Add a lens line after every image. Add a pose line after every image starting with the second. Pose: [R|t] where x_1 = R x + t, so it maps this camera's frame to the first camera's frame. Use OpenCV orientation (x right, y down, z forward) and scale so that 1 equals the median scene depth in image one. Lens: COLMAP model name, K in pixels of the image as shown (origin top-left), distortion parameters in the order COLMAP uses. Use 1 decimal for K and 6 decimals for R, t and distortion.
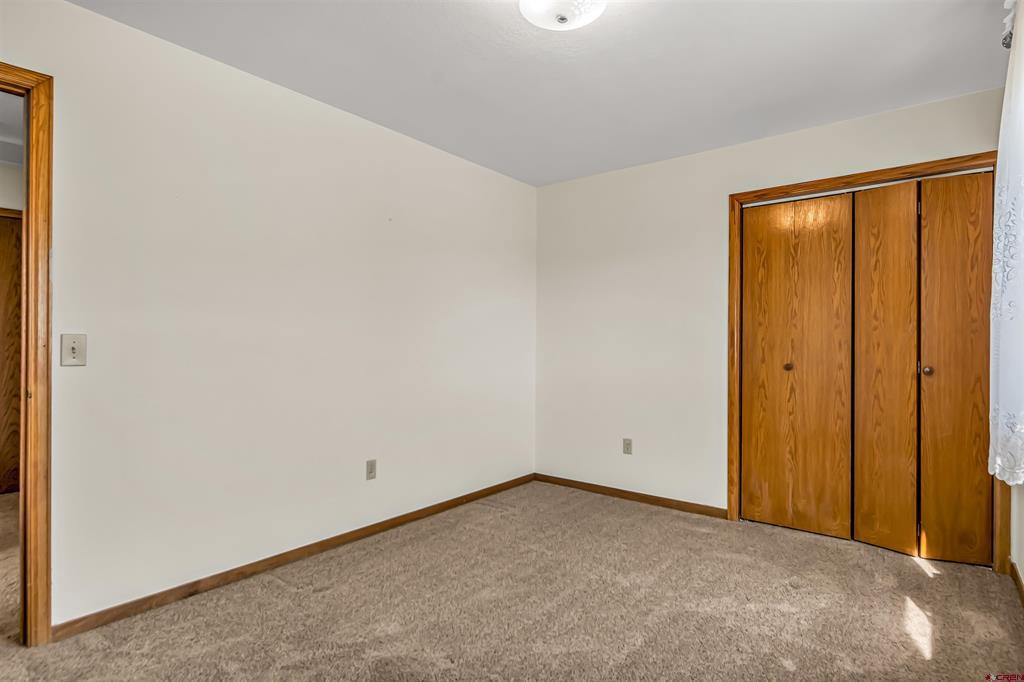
lens RADIAL K [[555.3, 0, 508.8], [0, 555.3, 340.0], [0, 0, 1]] dist [0.004145, 0.012196]
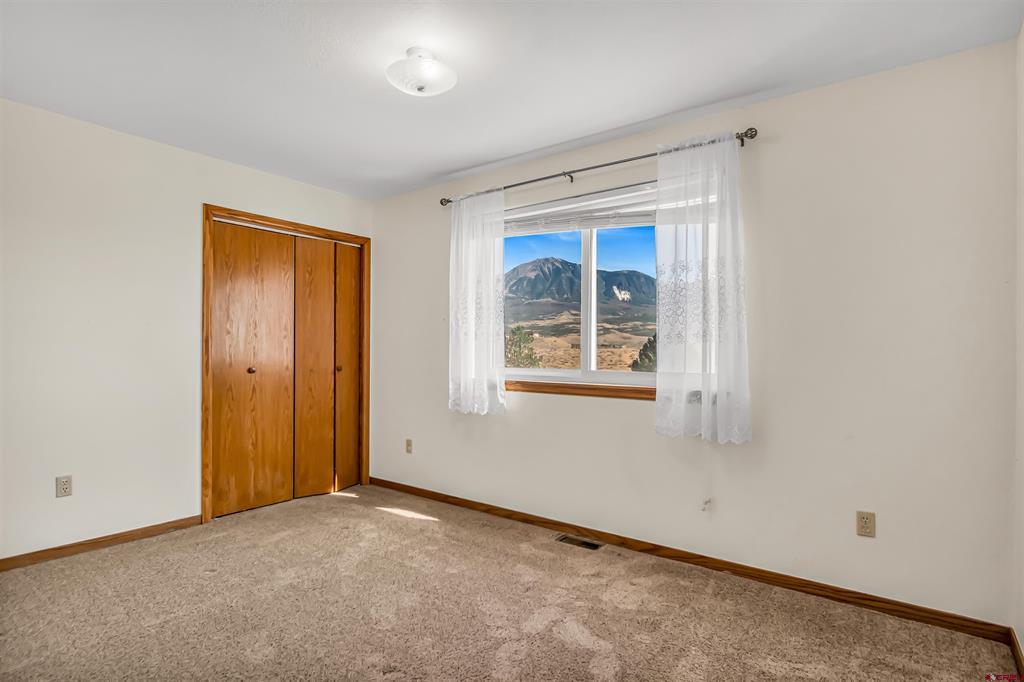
lens RADIAL K [[555.3, 0, 508.8], [0, 555.3, 349.2], [0, 0, 1]] dist [0.004145, 0.012196]
pose [[-0.033022, 0.006281, 0.999435, -0.690987], [-0.005353, 0.999965, -0.006461, 0.008912], [-0.999440, -0.005563, -0.032987, 0.515198]]
